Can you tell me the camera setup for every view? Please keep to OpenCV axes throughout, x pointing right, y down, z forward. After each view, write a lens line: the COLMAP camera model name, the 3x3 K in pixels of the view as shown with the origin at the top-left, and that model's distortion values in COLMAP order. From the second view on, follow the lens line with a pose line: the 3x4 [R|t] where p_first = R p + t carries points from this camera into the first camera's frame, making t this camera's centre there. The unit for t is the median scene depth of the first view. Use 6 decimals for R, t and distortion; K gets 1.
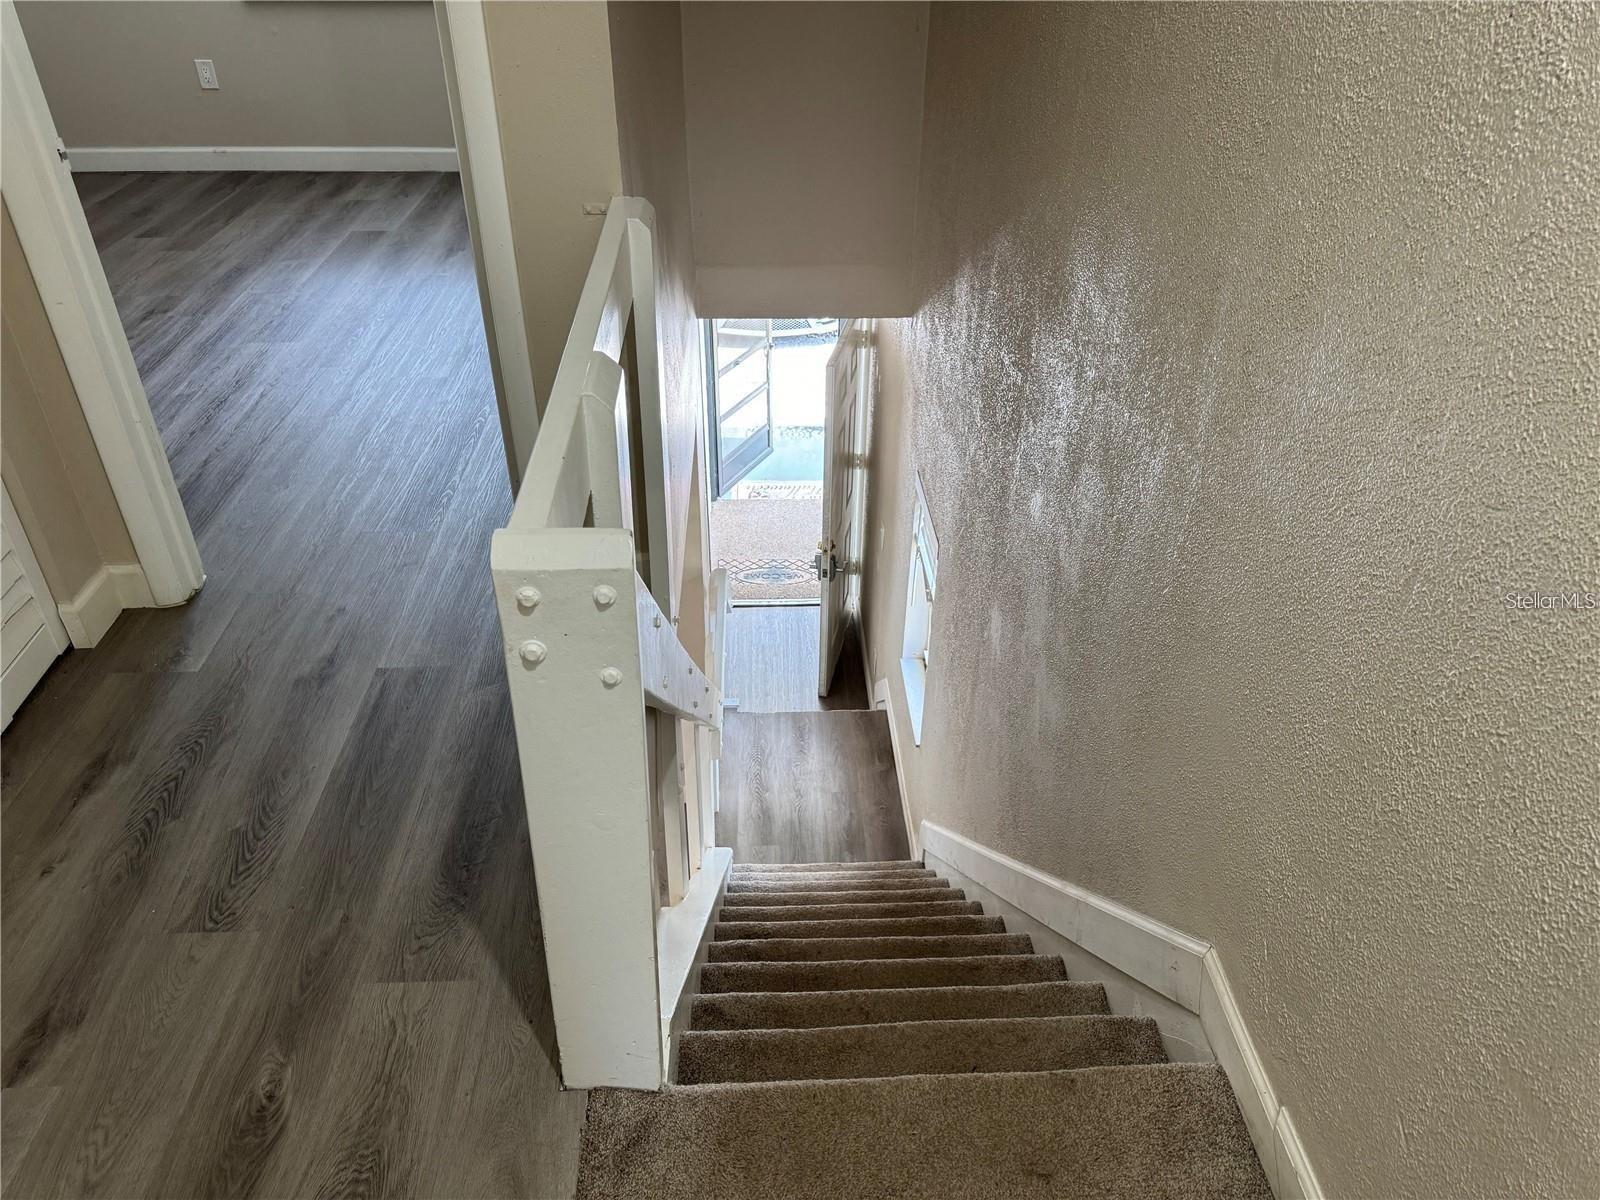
lens RADIAL K [[1118.4, 0, 796.0], [0, 1118.4, 599.5], [0, 0, 1]] dist [0.047984, -0.051712]
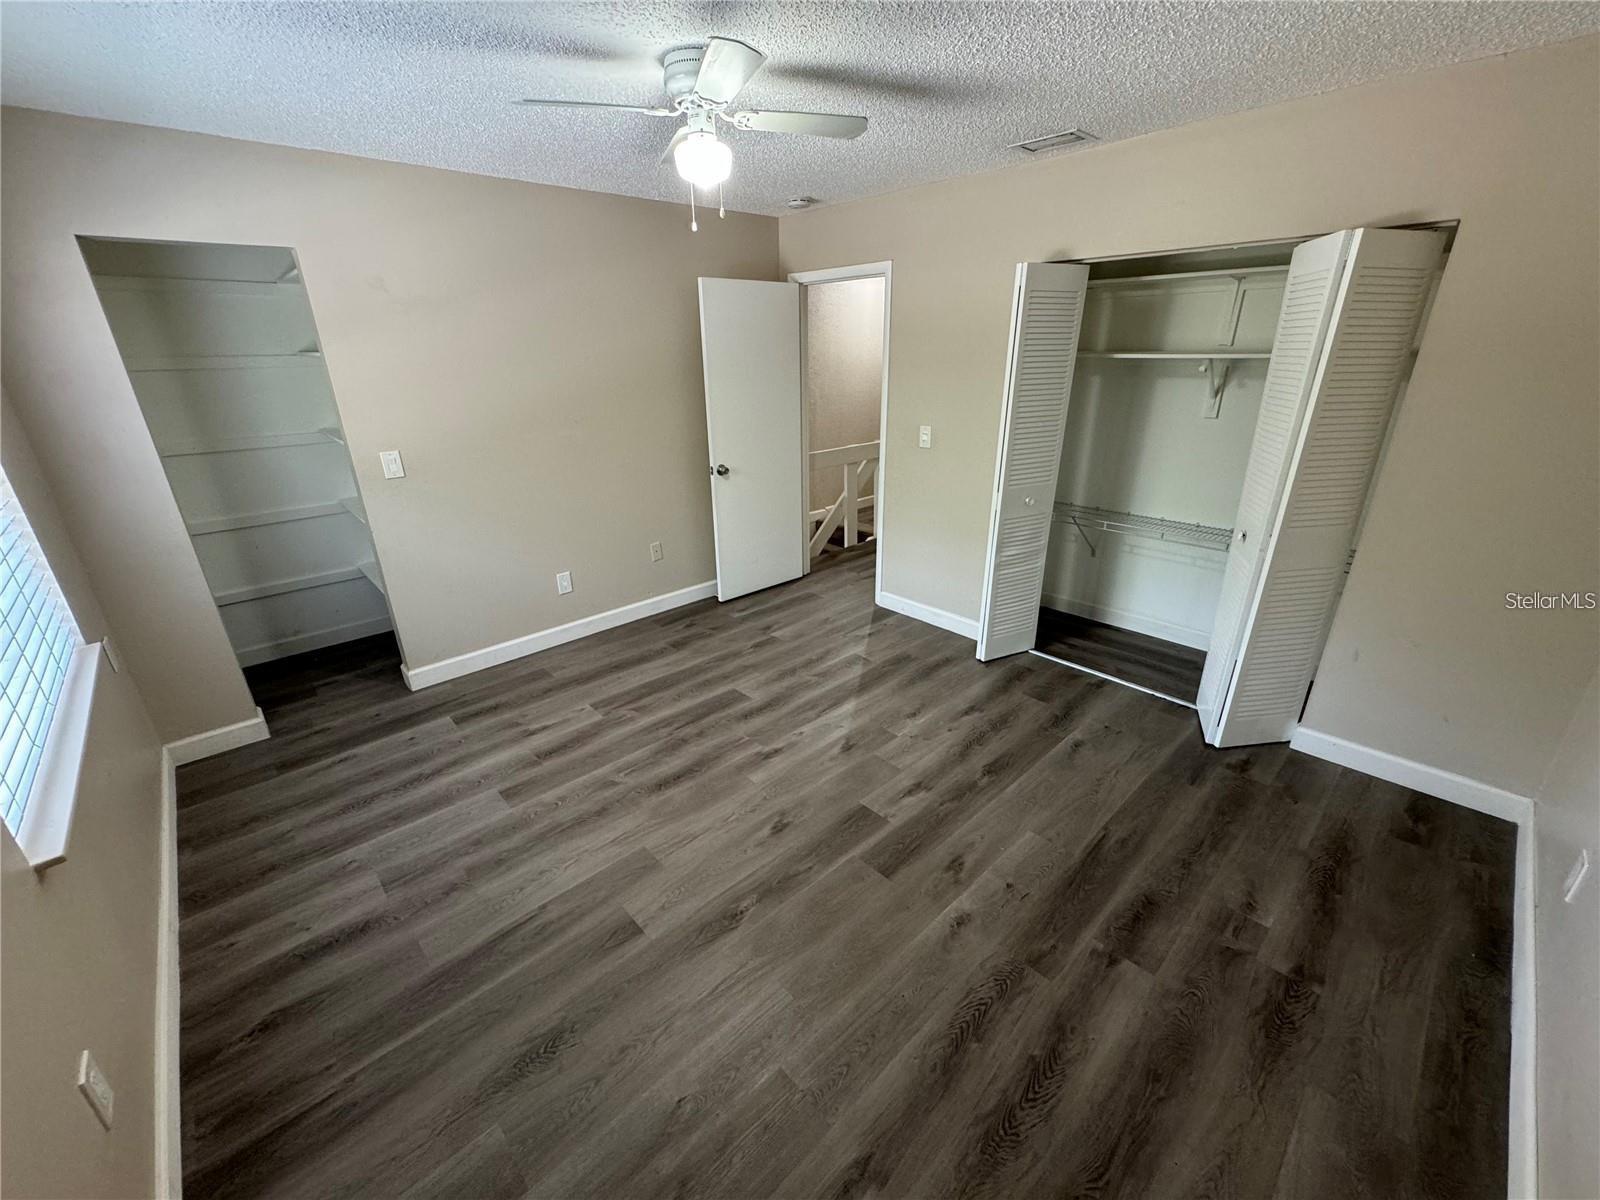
lens RADIAL K [[637.9, 0, 798.9], [0, 637.9, 598.7], [0, 0, 1]] dist [-0.001586, 0.000804]
pose [[-0.653924, -0.273593, 0.705358, -1.075195], [0.441188, 0.619484, 0.649301, -0.827302], [-0.614603, 0.735790, -0.284389, 1.086779]]
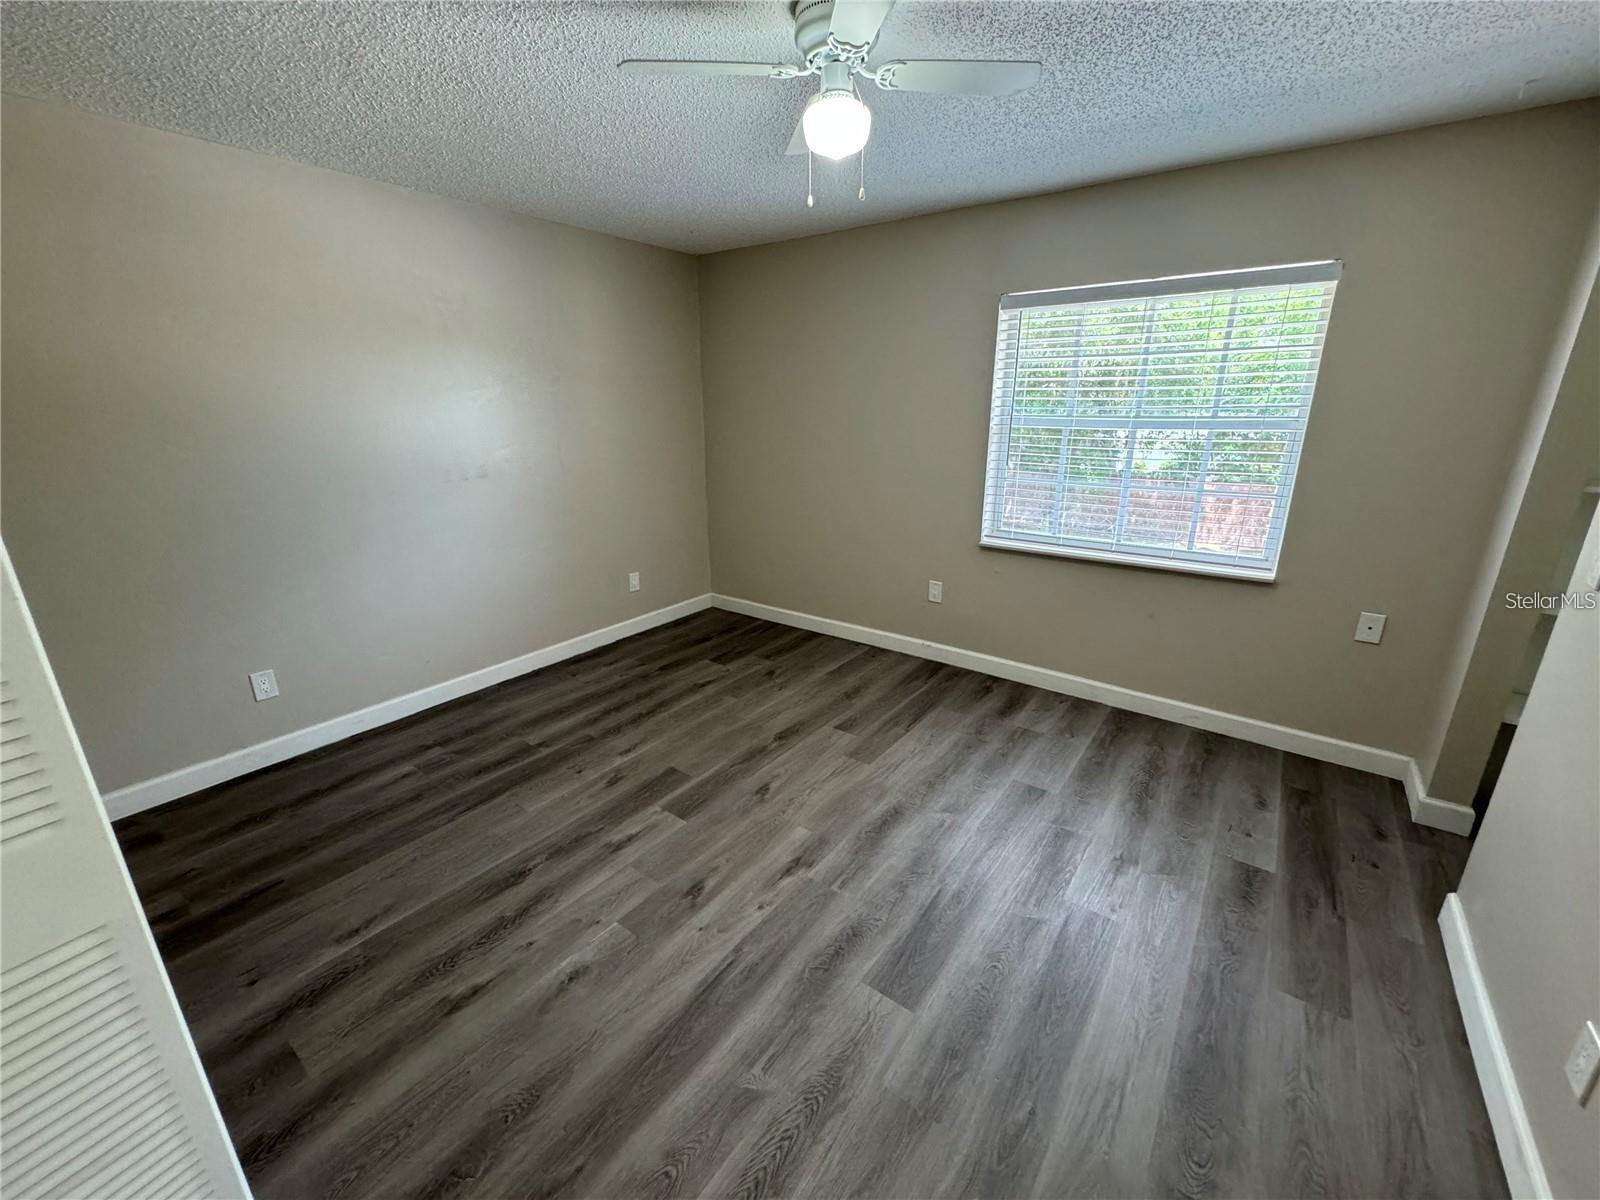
lens RADIAL K [[637.9, 0, 802.6], [0, 637.9, 596.4], [0, 0, 1]] dist [-0.001586, 0.000804]
pose [[0.779541, 0.177965, -0.600536, -0.283848], [-0.351147, 0.918115, -0.183738, -0.378882], [0.518663, 0.354108, 0.778201, 0.504176]]
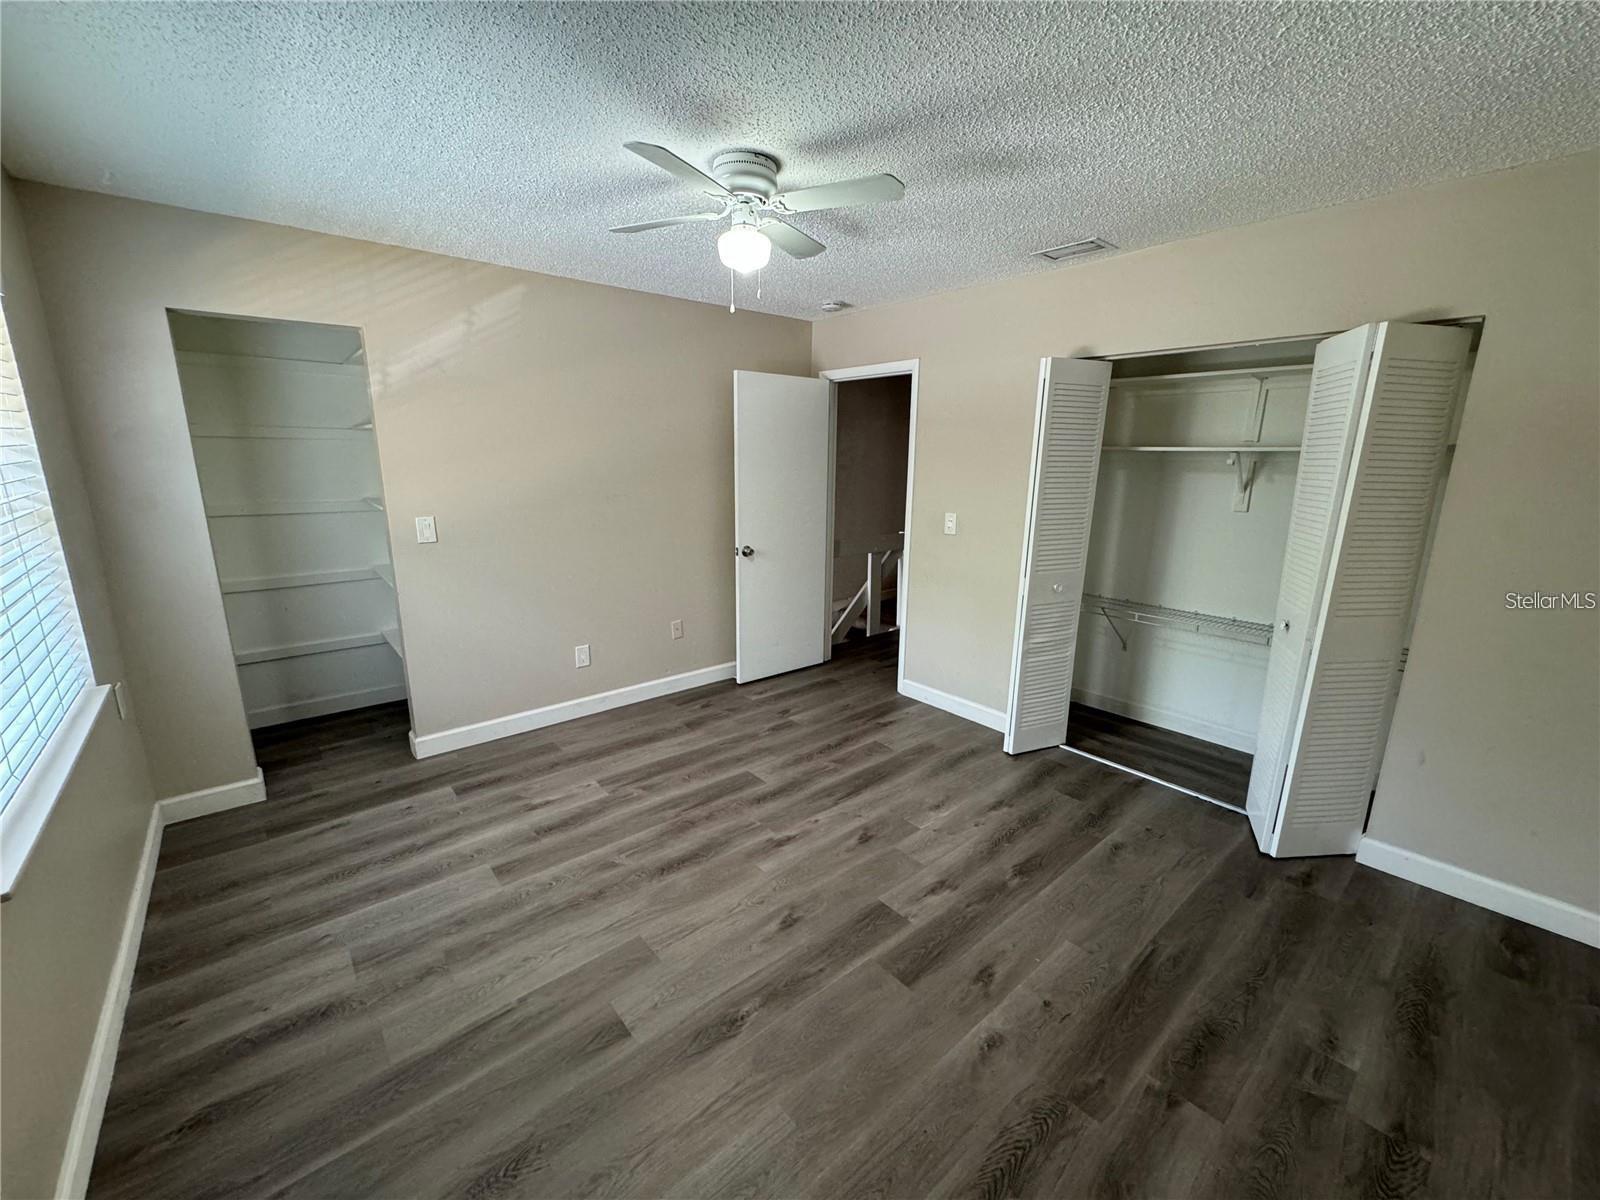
lens RADIAL K [[637.9, 0, 799.3], [0, 637.9, 601.1], [0, 0, 1]] dist [-0.001586, 0.000804]
pose [[-0.621417, -0.186236, 0.761023, -1.068398], [0.435463, 0.725384, 0.533094, -0.798384], [-0.651316, 0.662672, -0.369667, 1.099801]]
